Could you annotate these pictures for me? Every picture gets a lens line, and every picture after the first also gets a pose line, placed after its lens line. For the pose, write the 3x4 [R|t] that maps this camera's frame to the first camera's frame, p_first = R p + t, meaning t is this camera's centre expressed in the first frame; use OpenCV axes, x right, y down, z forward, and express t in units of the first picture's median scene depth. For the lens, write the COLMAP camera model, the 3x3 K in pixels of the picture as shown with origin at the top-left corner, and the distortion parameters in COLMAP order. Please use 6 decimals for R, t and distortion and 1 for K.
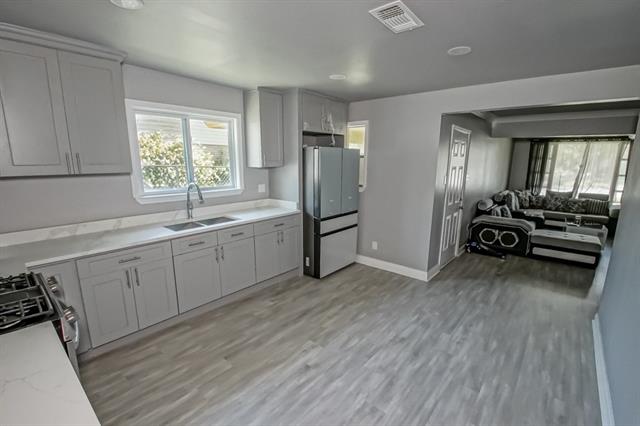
lens RADIAL K [[297.0, 0, 318.8], [0, 297.0, 216.2], [0, 0, 1]] dist [-0.000844, -0.000276]
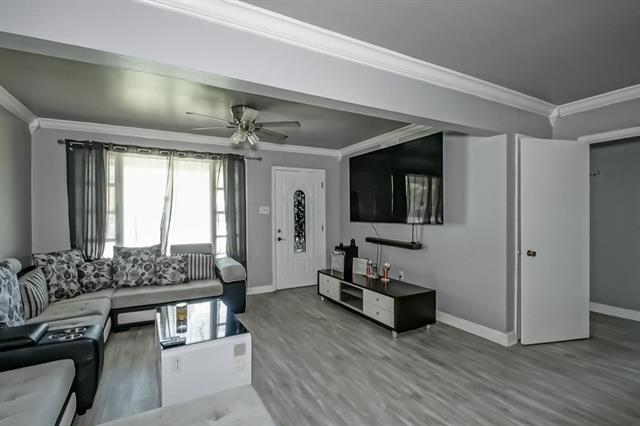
lens RADIAL K [[297.0, 0, 318.2], [0, 297.0, 212.6], [0, 0, 1]] dist [-0.000844, -0.000276]
pose [[0.336372, -0.012800, 0.941642, 0.427624], [0.182590, 0.981819, -0.051879, -0.056433], [-0.923858, 0.189385, 0.332594, 0.524485]]
